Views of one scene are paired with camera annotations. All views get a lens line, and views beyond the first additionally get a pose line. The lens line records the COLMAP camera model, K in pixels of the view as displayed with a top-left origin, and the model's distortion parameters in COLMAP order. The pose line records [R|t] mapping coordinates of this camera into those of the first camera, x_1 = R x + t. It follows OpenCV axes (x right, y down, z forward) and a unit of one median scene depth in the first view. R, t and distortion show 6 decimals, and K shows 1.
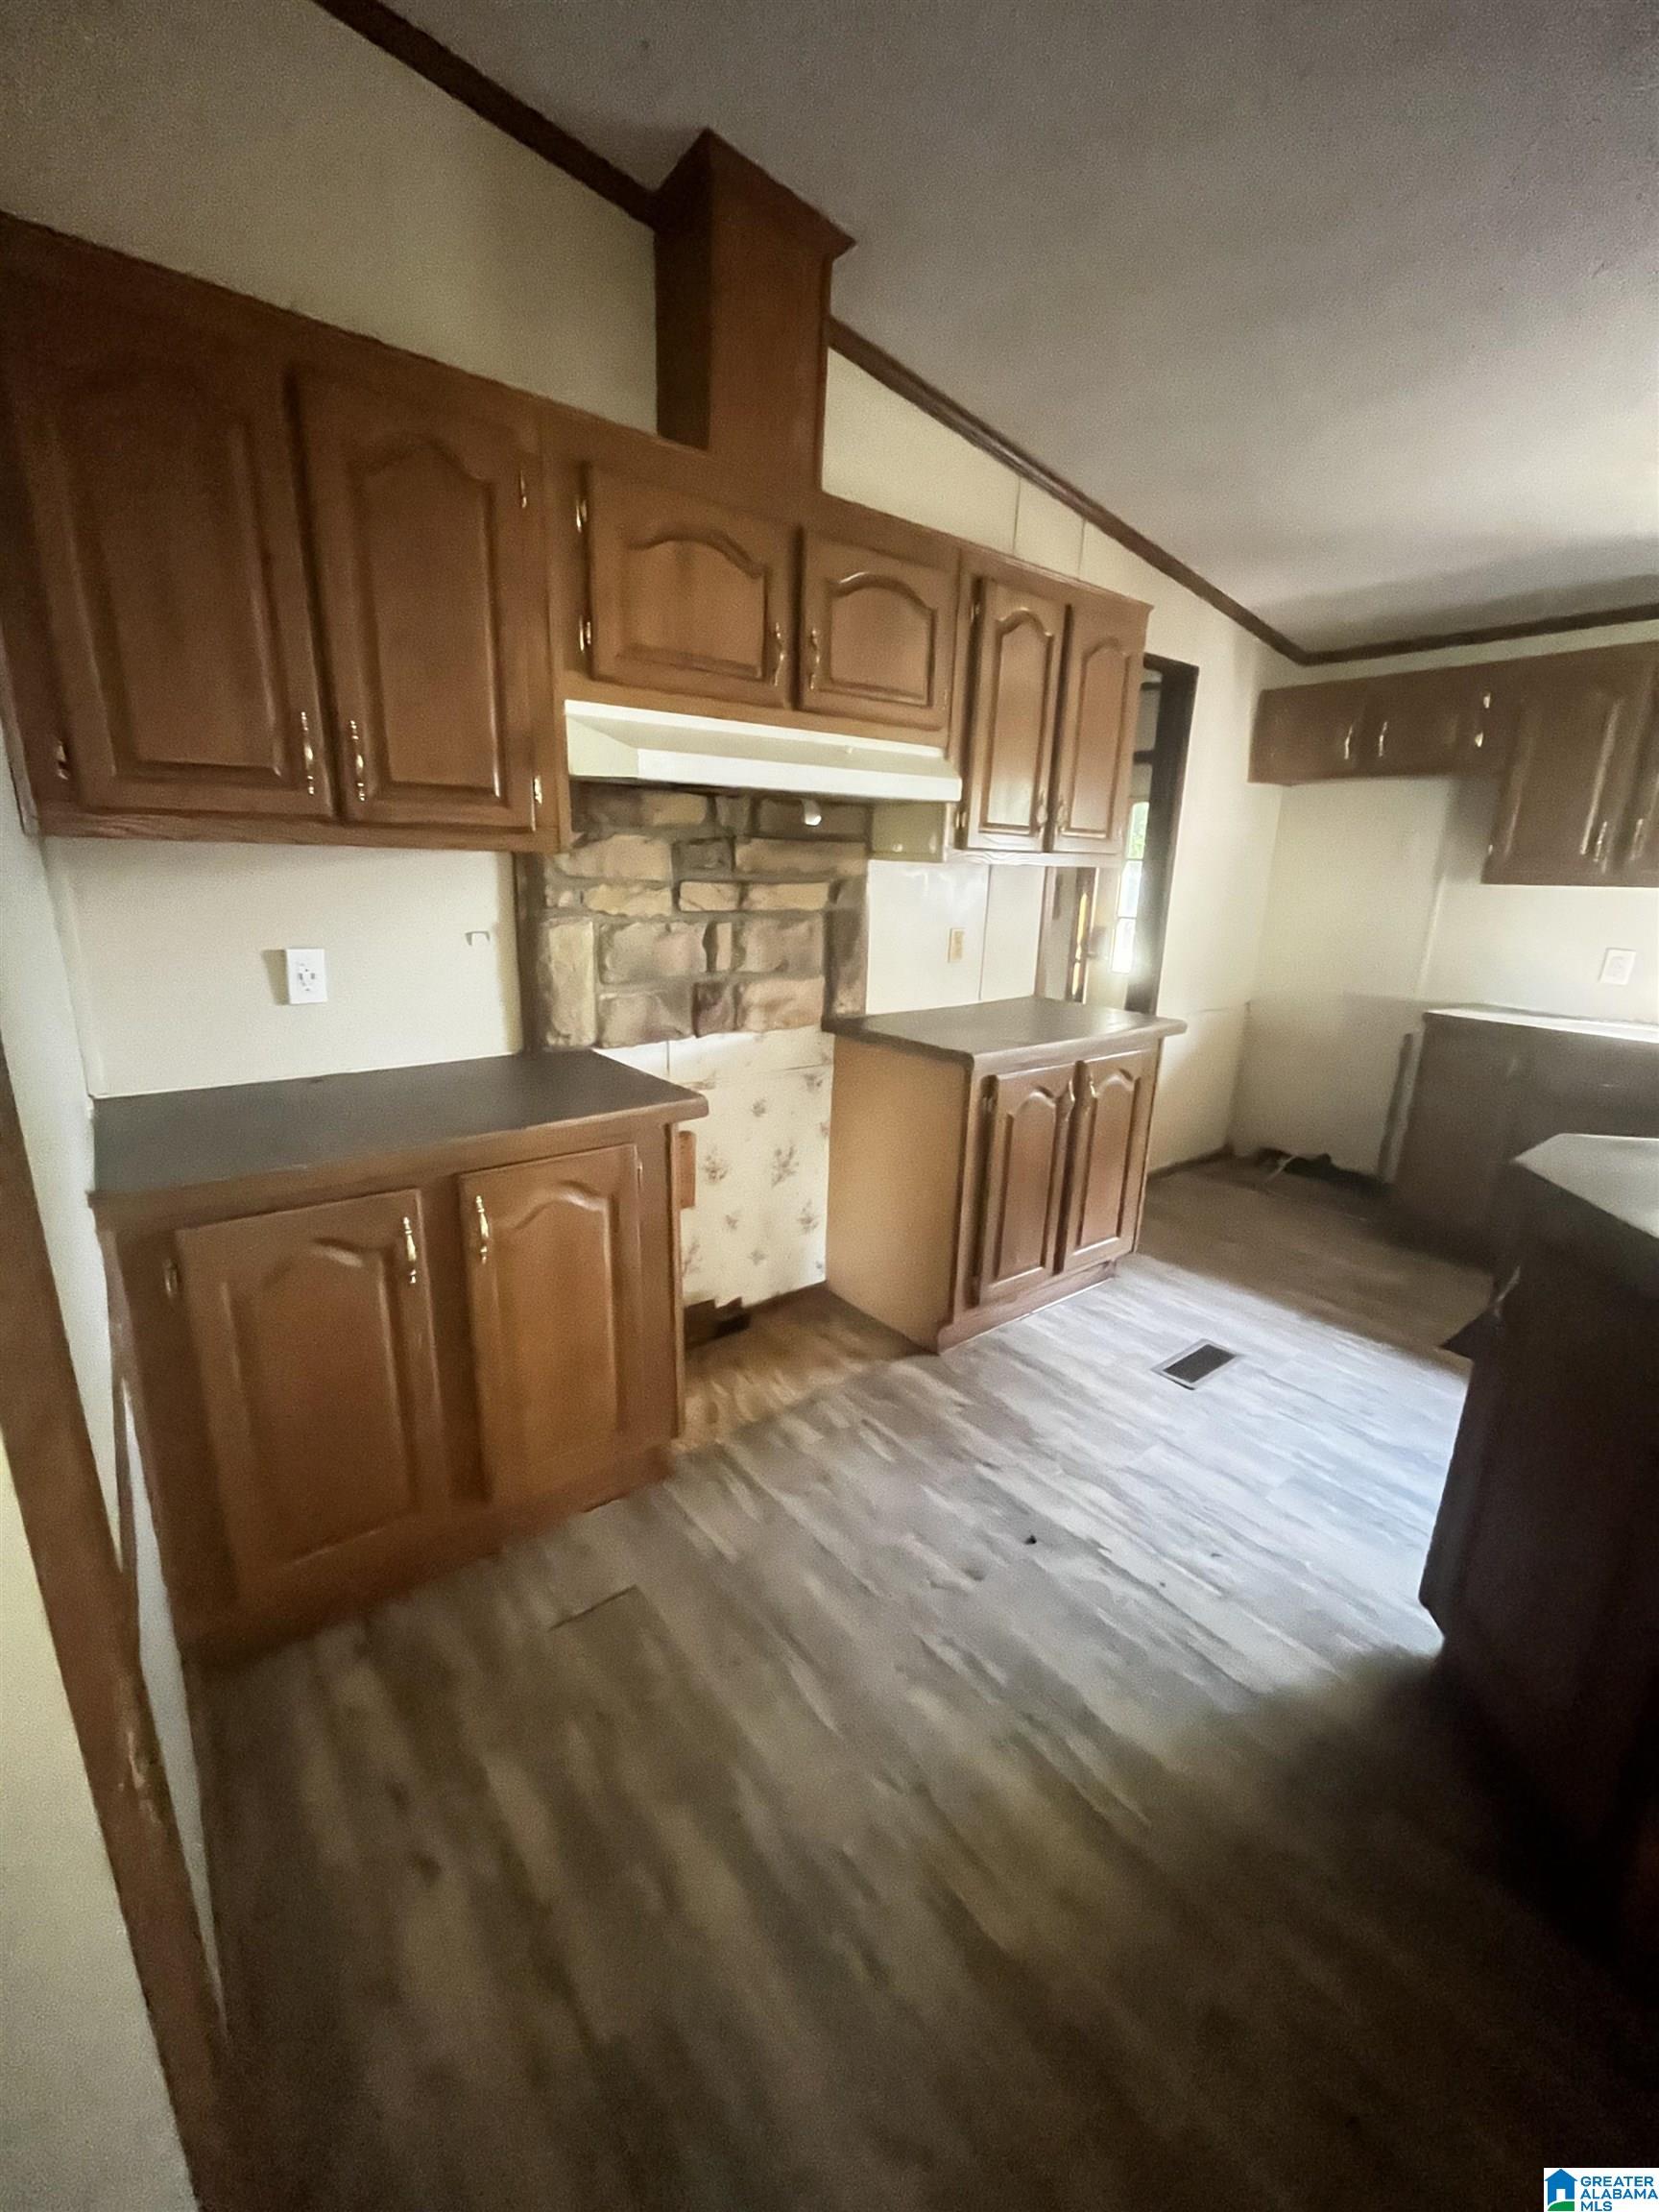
lens RADIAL K [[896.9, 0, 824.8], [0, 896.9, 1098.5], [0, 0, 1]] dist [-0.001526, 0.000086]
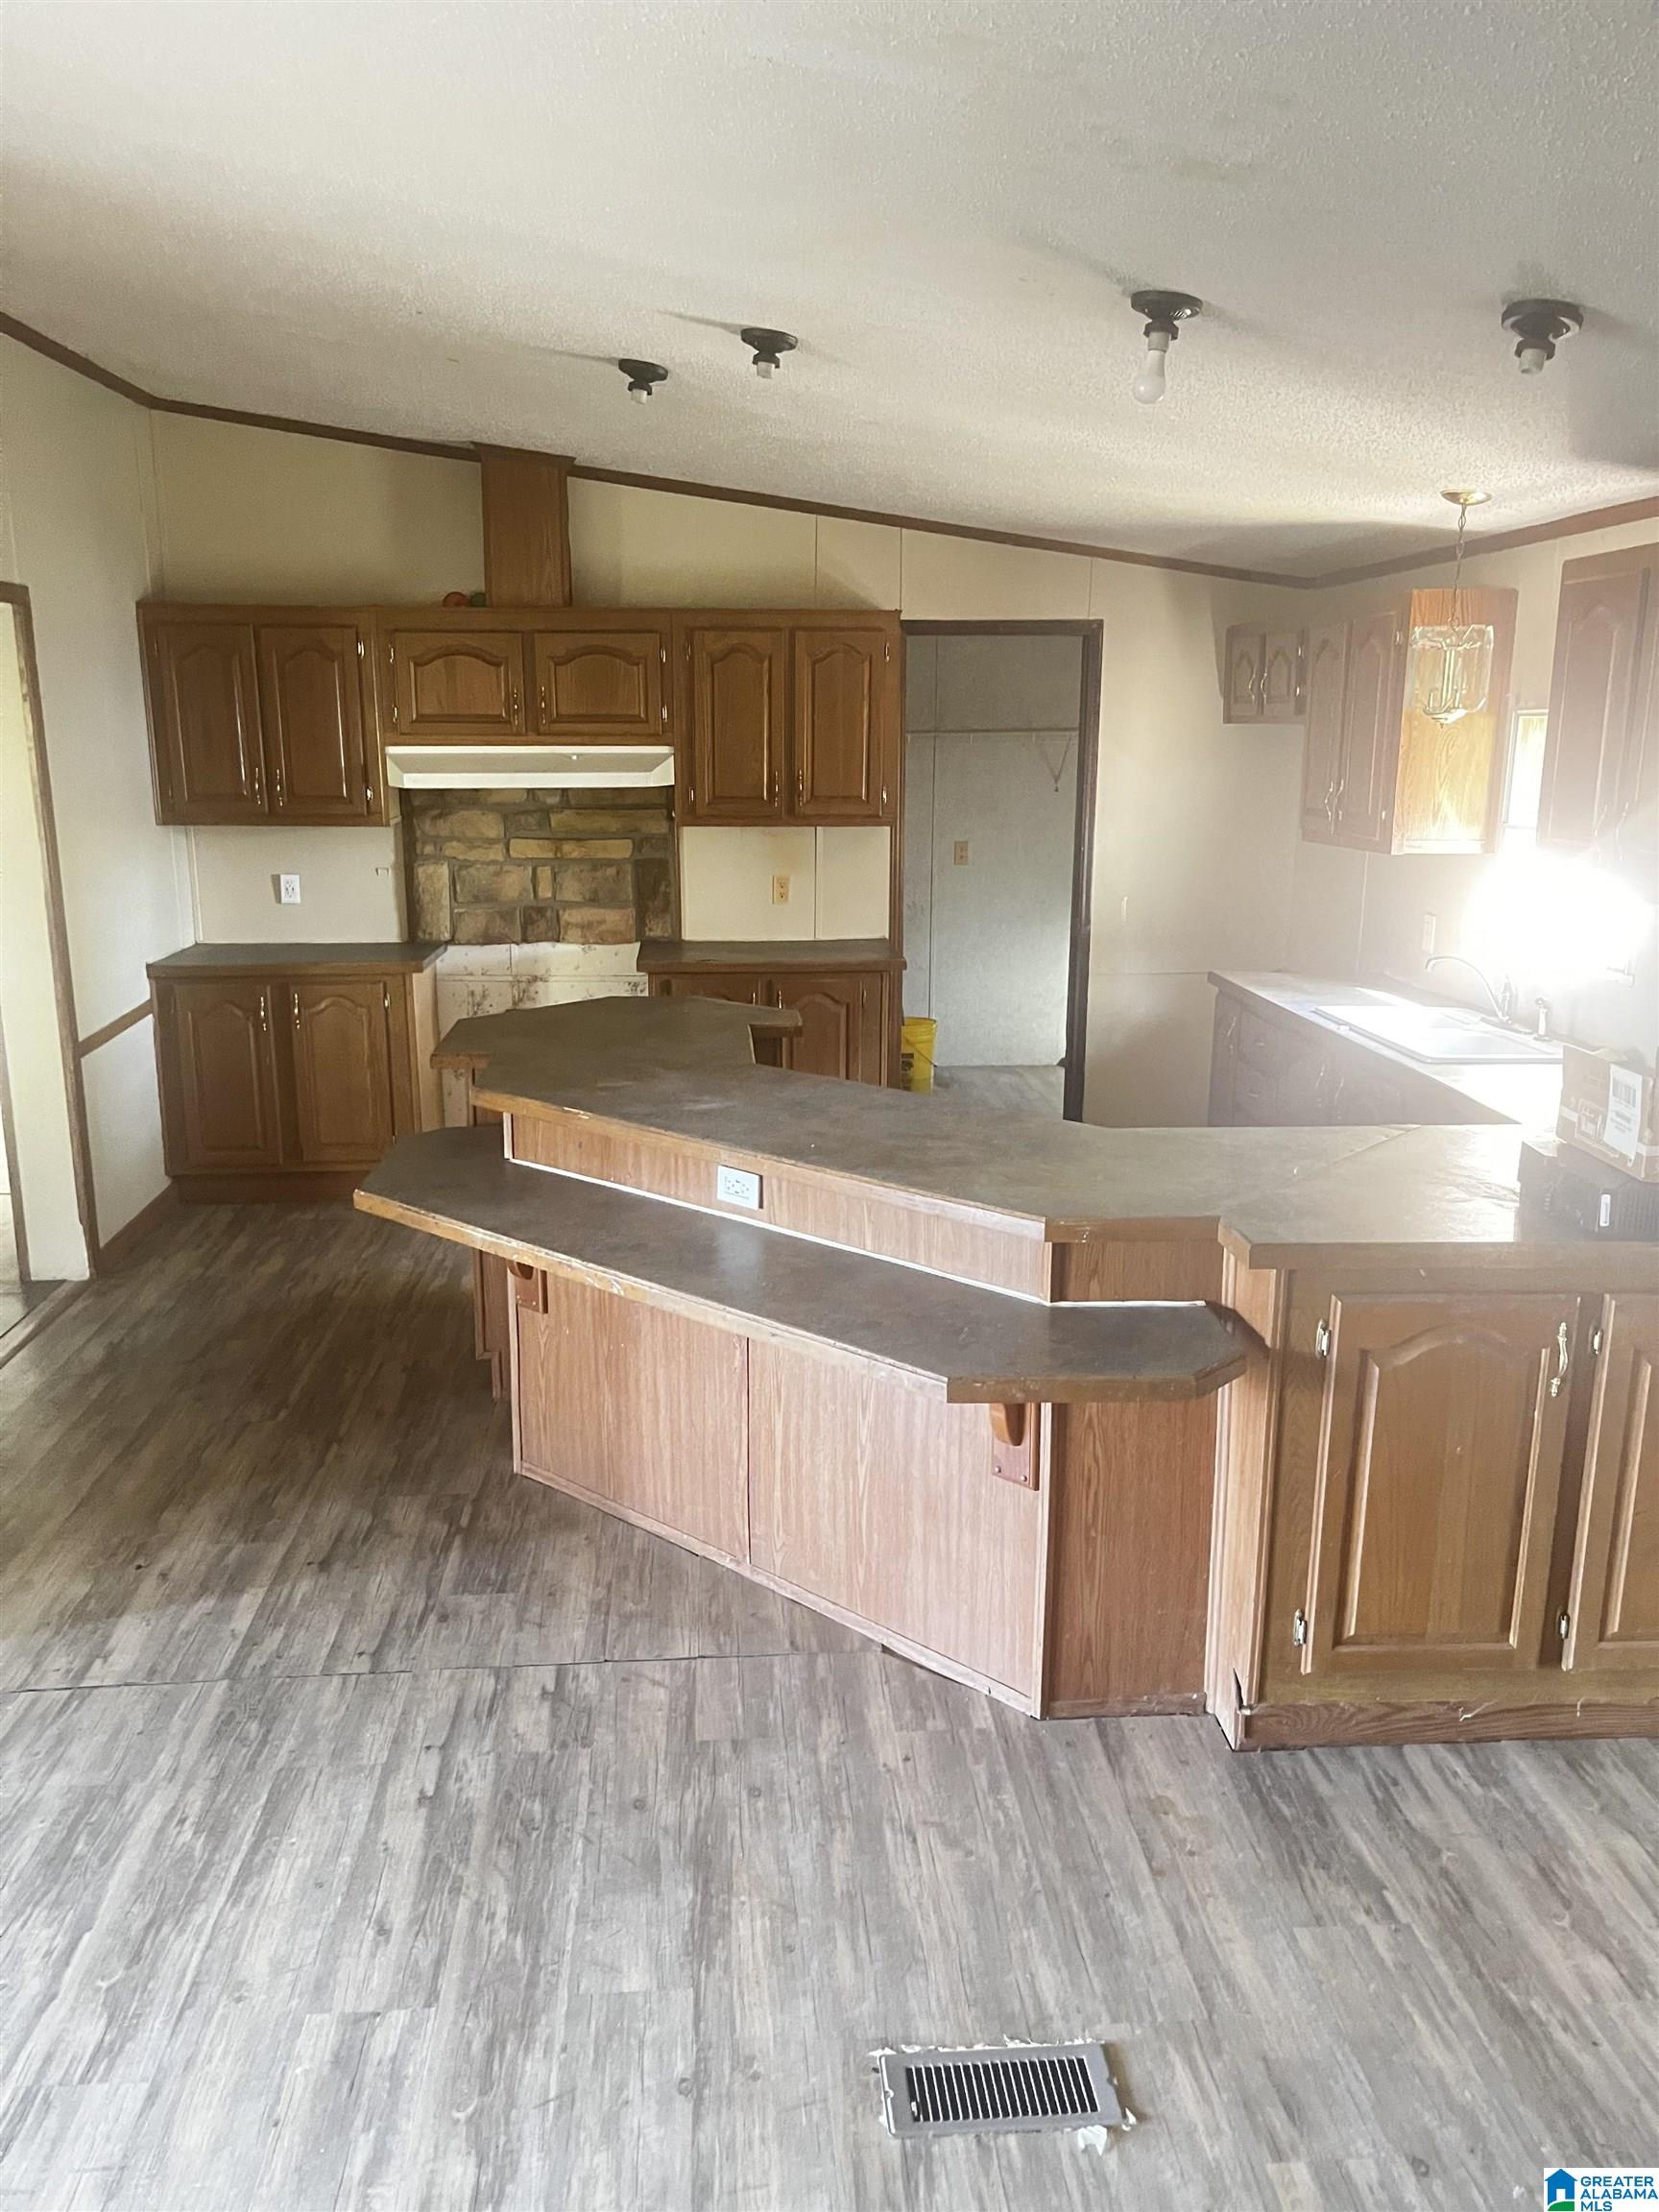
lens RADIAL K [[1667.6, 0, 827.5], [0, 1667.6, 1111.5], [0, 0, 1]] dist [0.006494, 0.000090]
pose [[0.831536, 0.102735, -0.545887, 1.929771], [-0.126817, 0.991905, -0.006502, 0.172466], [0.540800, 0.074635, 0.837833, -1.076841]]
